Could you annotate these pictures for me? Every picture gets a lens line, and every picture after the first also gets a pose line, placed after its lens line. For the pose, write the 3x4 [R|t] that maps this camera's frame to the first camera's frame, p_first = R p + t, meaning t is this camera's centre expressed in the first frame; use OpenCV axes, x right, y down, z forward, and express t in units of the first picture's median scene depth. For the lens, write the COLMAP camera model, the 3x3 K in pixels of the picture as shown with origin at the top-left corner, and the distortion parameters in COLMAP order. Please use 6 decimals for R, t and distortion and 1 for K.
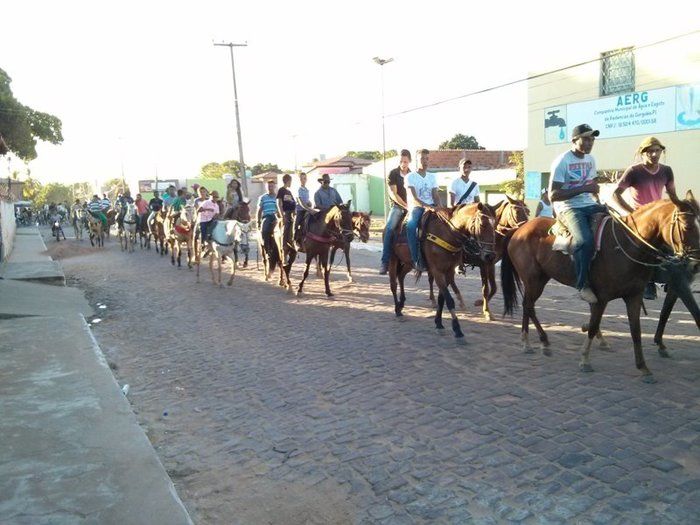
lens RADIAL K [[649.7, 0, 351.7], [0, 649.7, 258.9], [0, 0, 1]] dist [0.084420, -0.302028]
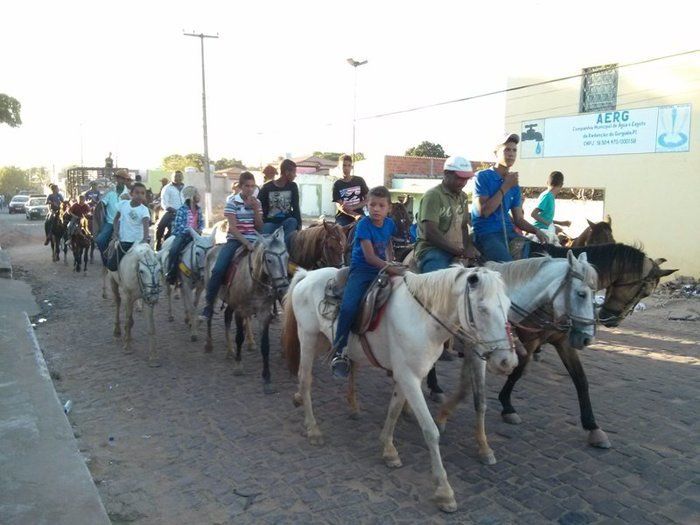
lens RADIAL K [[649.7, 0, 351.7], [0, 649.7, 258.9], [0, 0, 1]] dist [0.084420, -0.302028]
pose [[0.996841, 0.050630, 0.061194, -0.021393], [-0.050509, 0.998717, -0.003521, -0.016952], [-0.061294, 0.000419, 0.998120, 0.078331]]
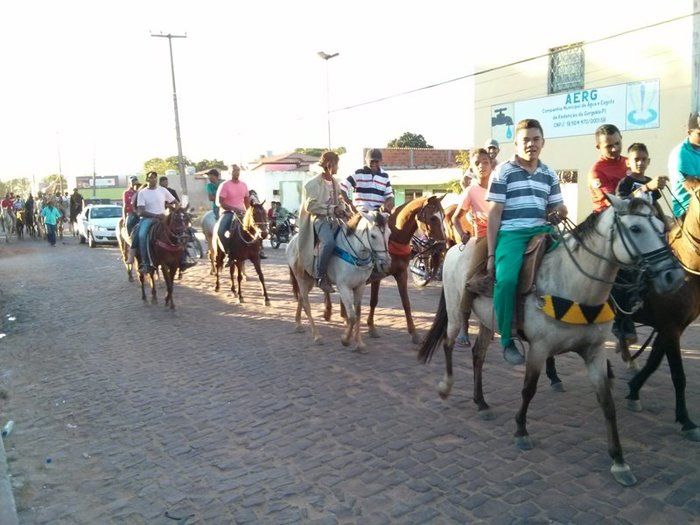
lens RADIAL K [[649.8, 0, 350.0], [0, 649.8, 262.5], [0, 0, 1]] dist [0.076768, -0.317178]
pose [[0.997243, -0.002607, 0.074154, 0.034128], [0.001896, 0.999952, 0.009654, -0.021123], [-0.074176, -0.009487, 0.997200, 0.119715]]
